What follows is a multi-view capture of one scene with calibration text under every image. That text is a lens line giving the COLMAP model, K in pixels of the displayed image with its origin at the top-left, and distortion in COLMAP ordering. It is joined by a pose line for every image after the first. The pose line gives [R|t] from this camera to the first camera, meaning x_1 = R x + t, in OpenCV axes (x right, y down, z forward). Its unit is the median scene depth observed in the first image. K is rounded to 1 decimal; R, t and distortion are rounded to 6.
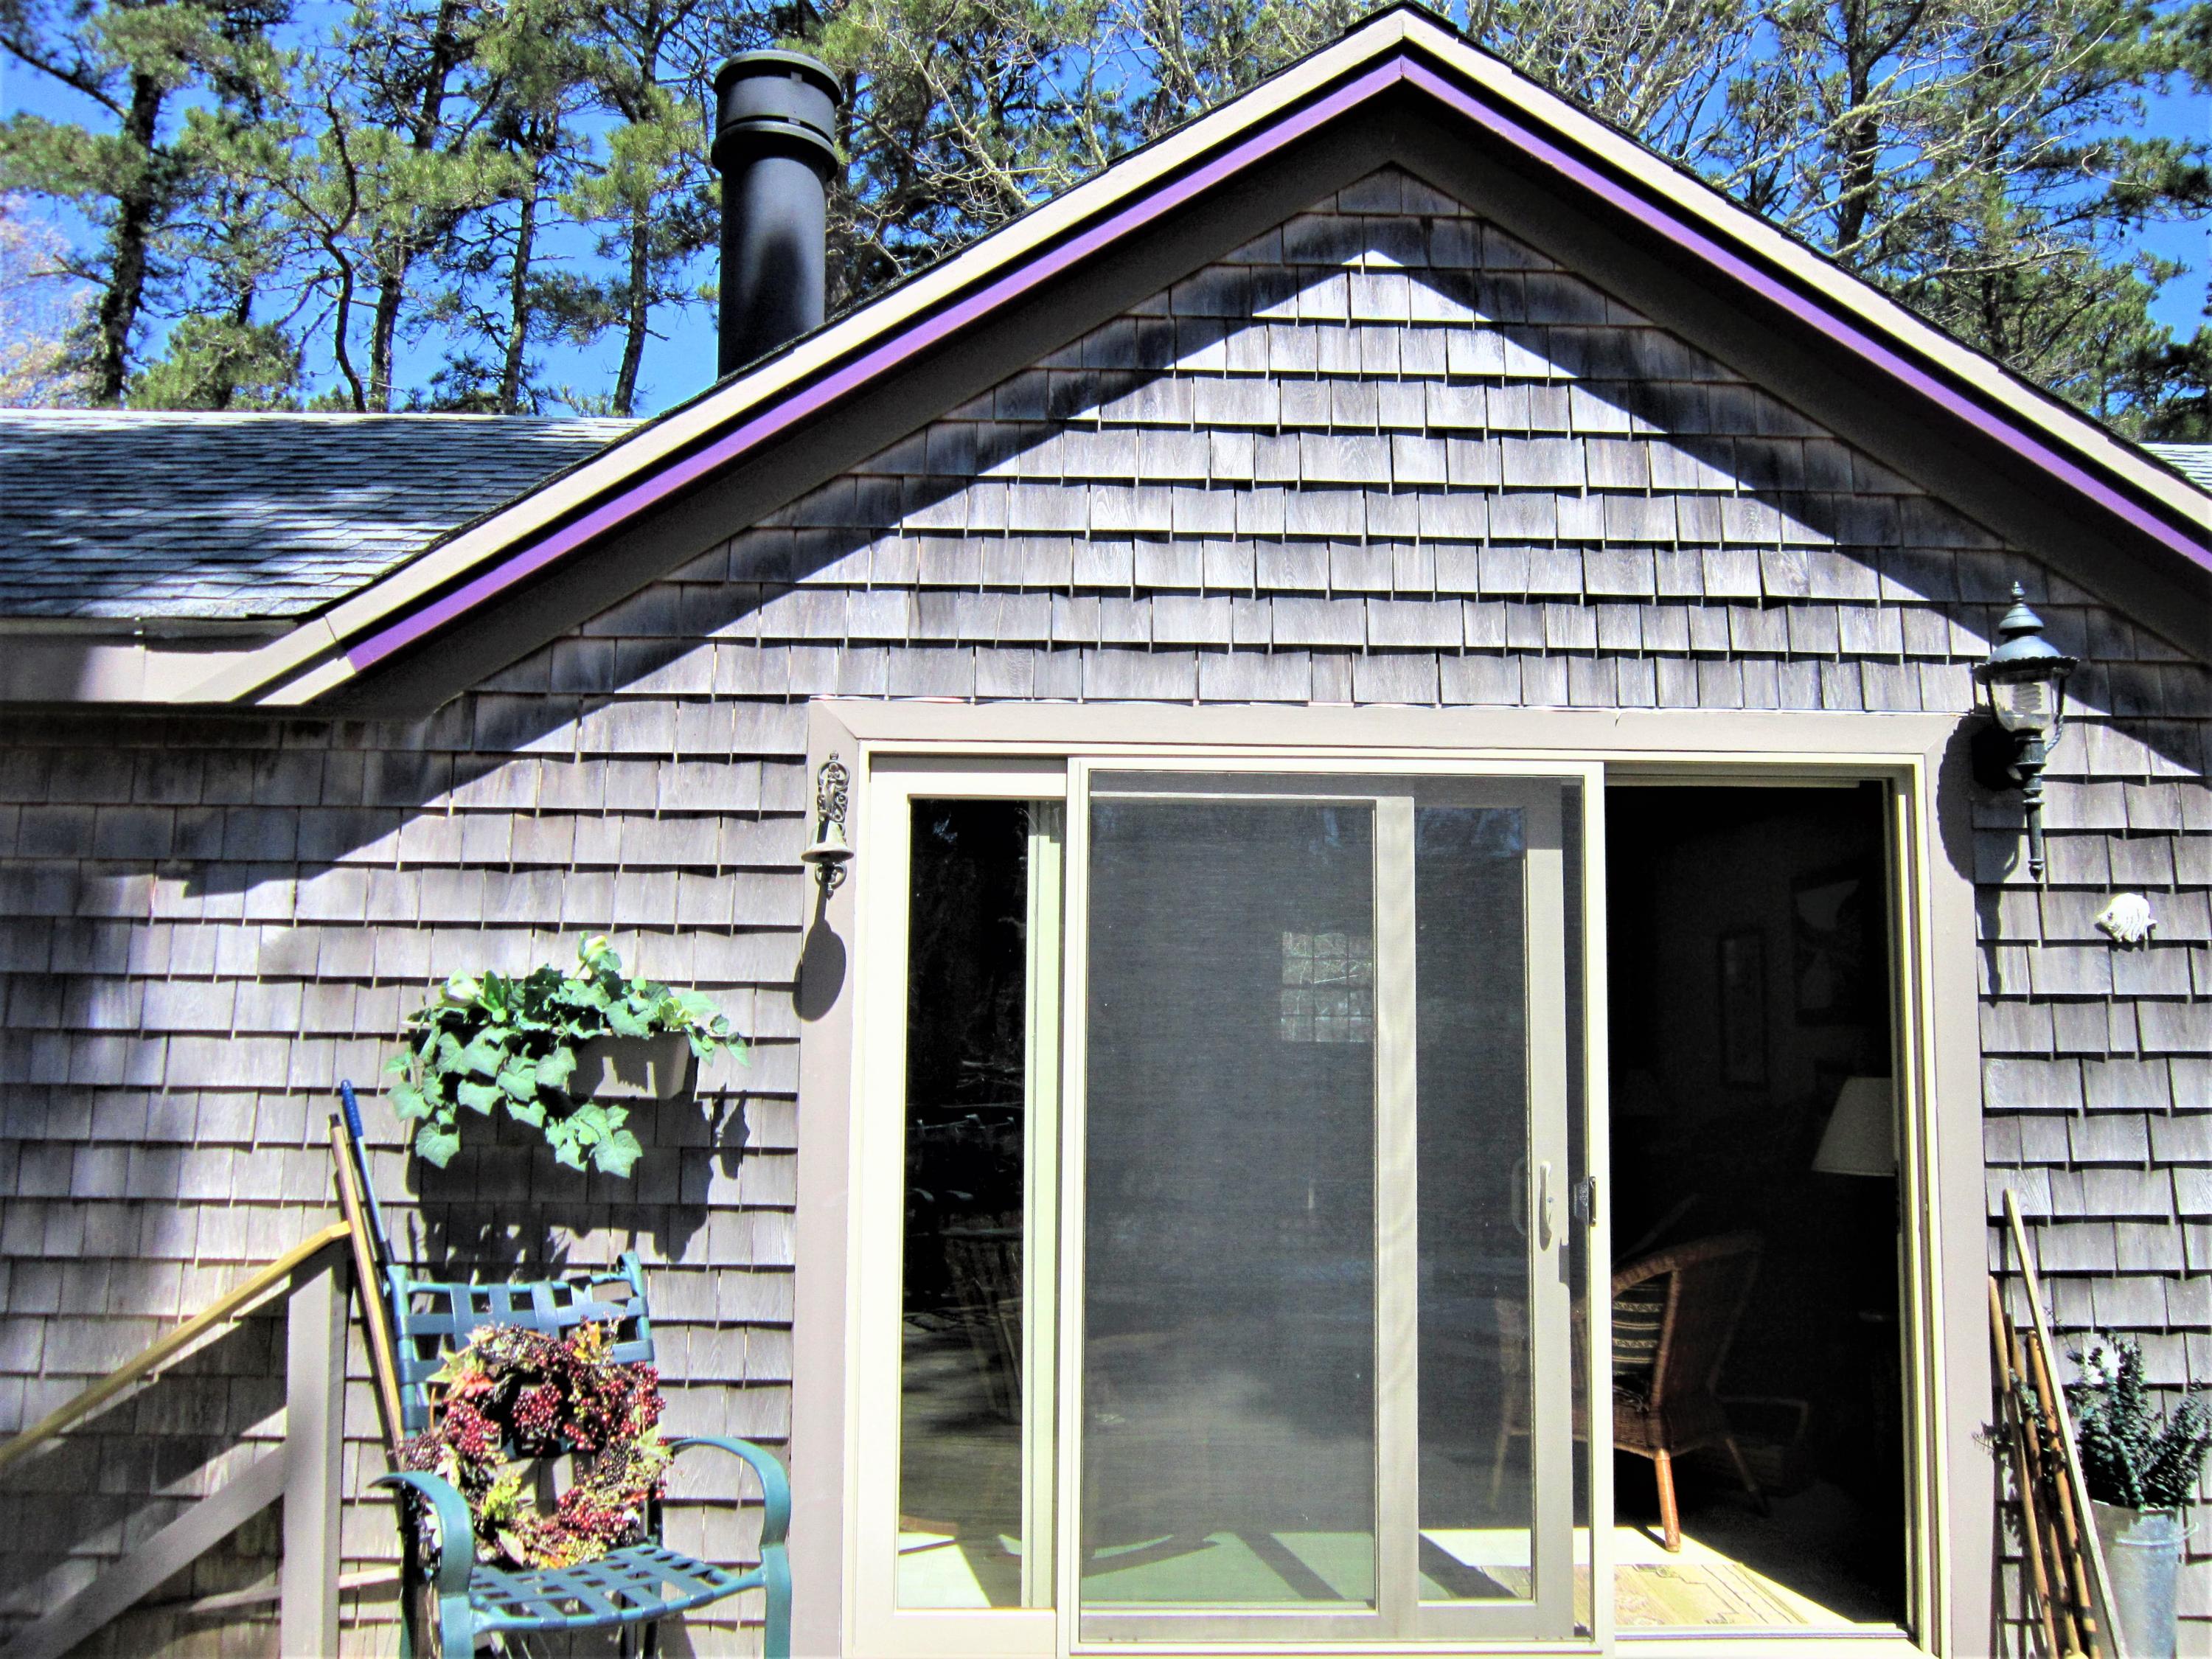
lens RADIAL K [[1791.7, 0, 1110.2], [0, 1791.7, 827.1], [0, 0, 1]] dist [-0.053798, 0.017354]
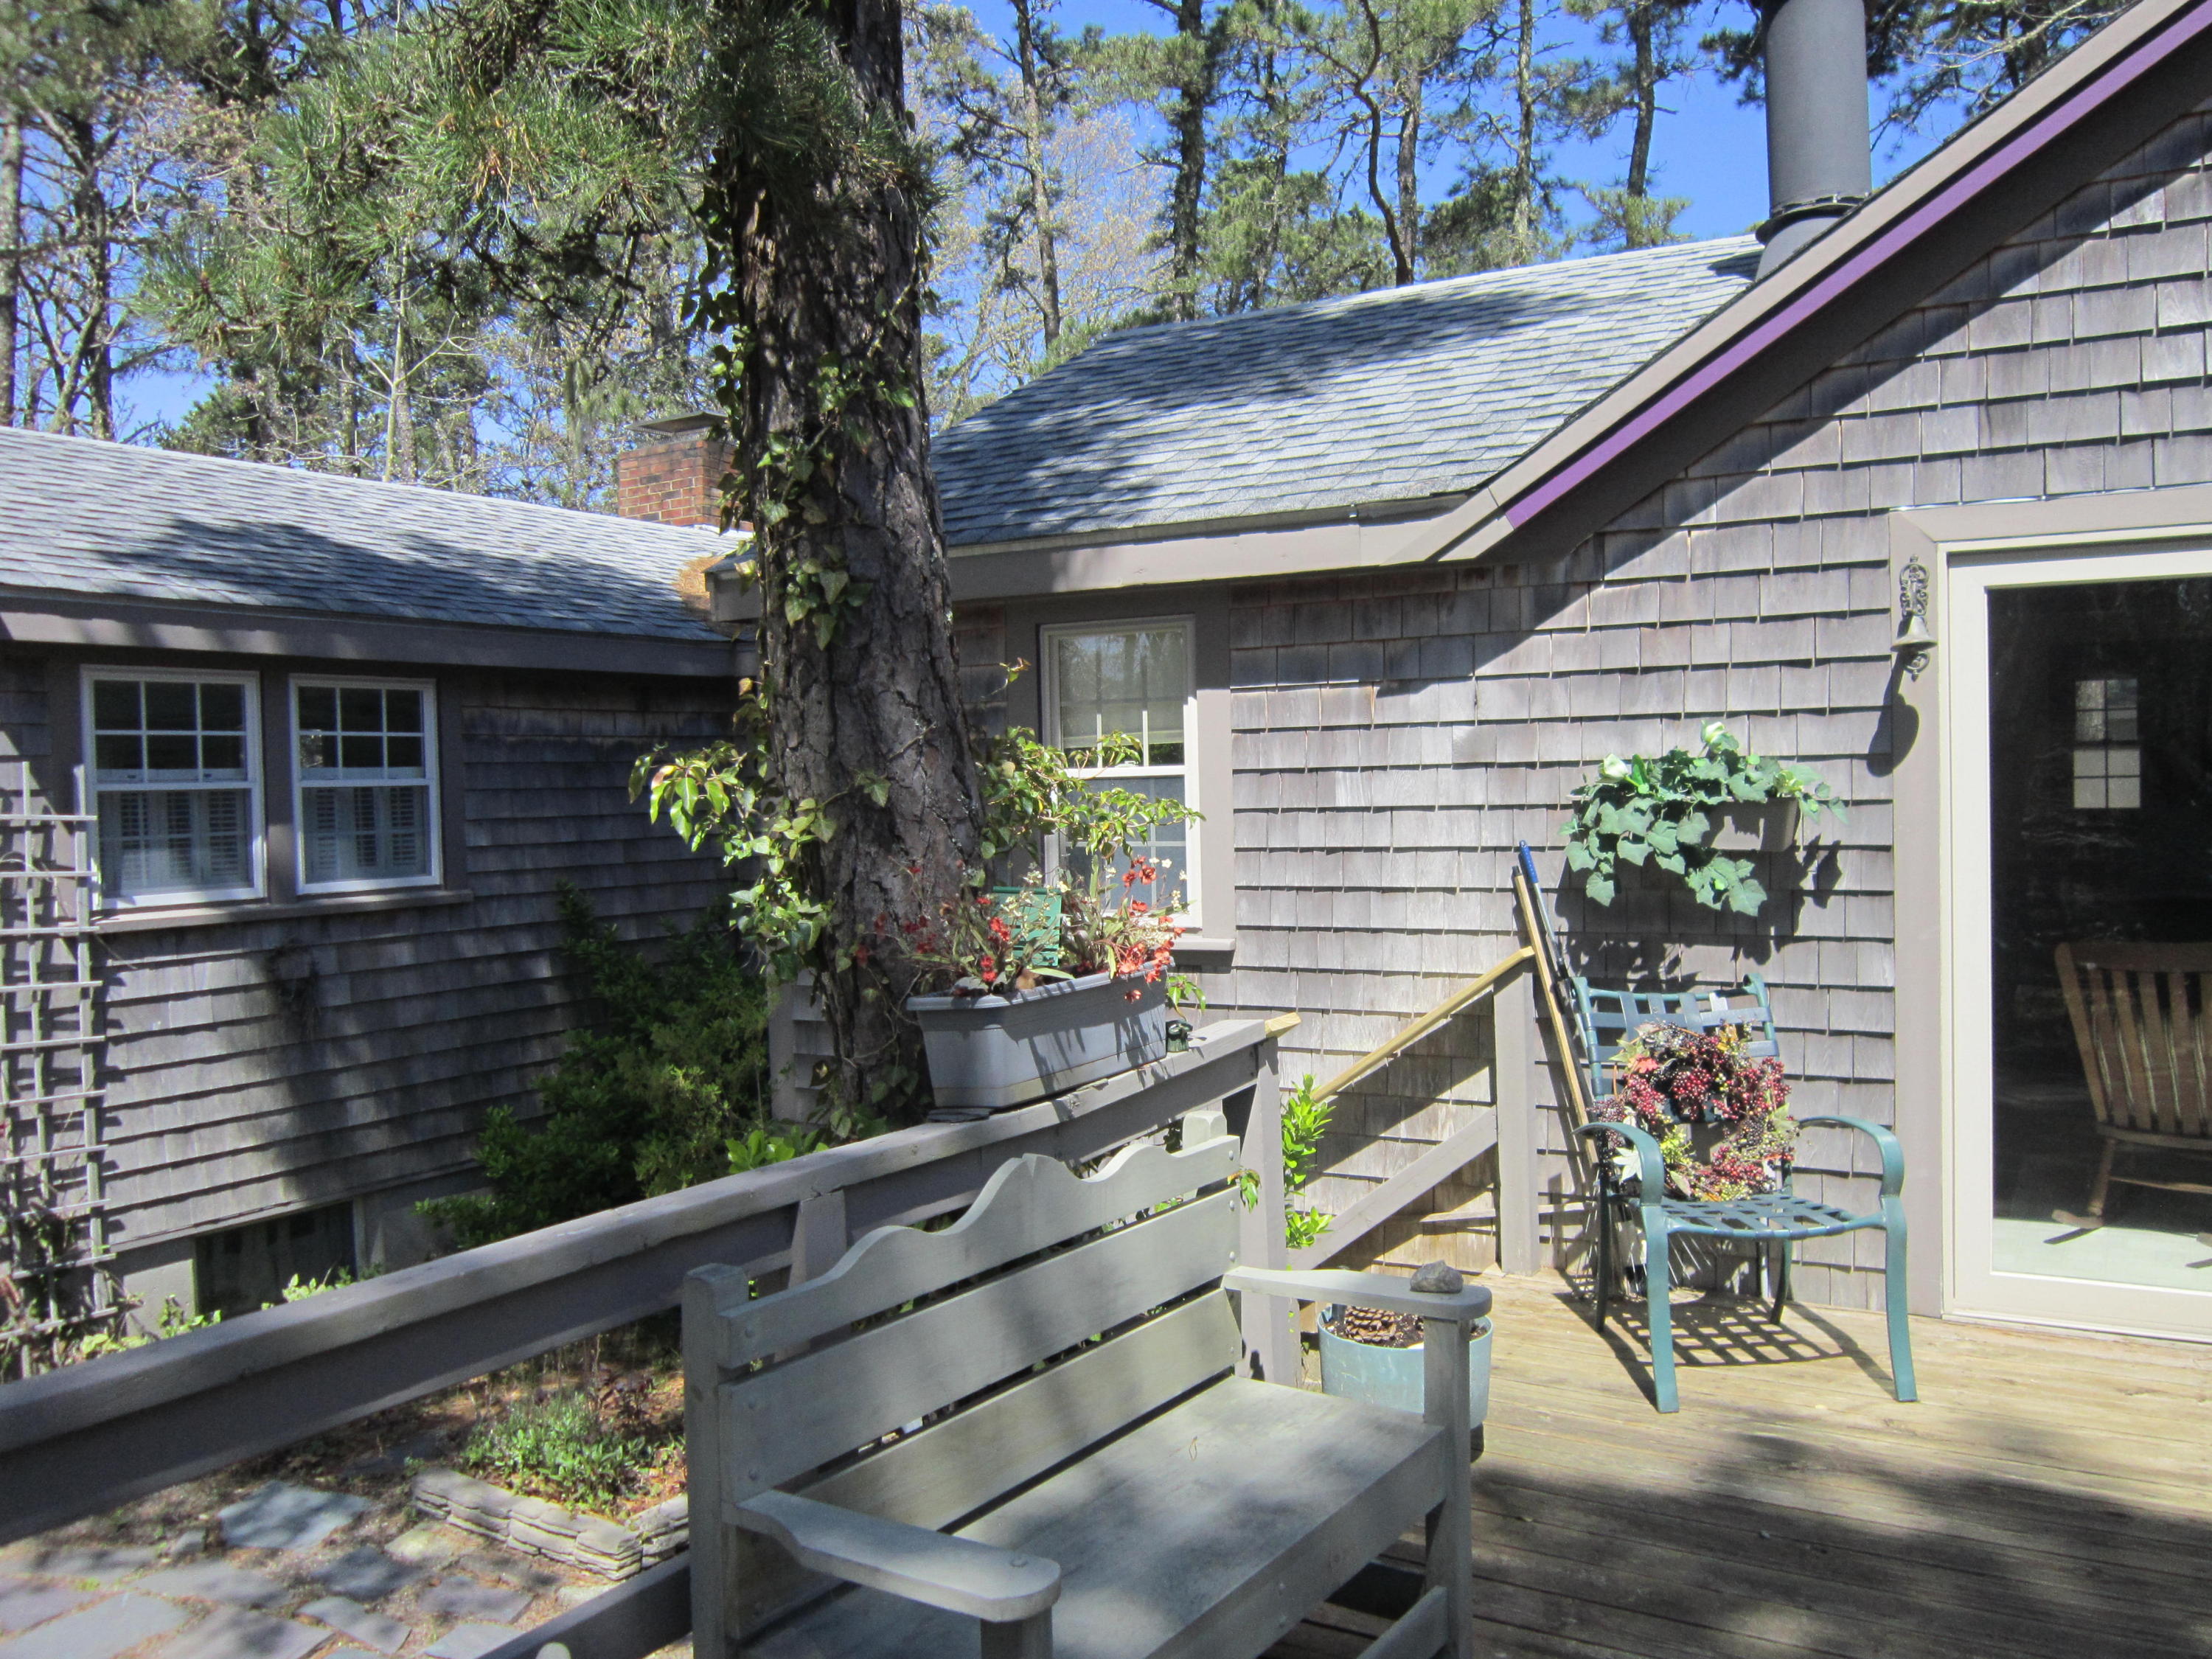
lens RADIAL K [[1791.7, 0, 1086.7], [0, 1791.7, 833.9], [0, 0, 1]] dist [-0.053798, 0.017354]
pose [[0.843937, -0.013059, -0.536284, 0.006995], [0.086765, 0.989864, 0.112435, -0.038942], [0.529379, -0.141419, 0.836515, -0.277207]]
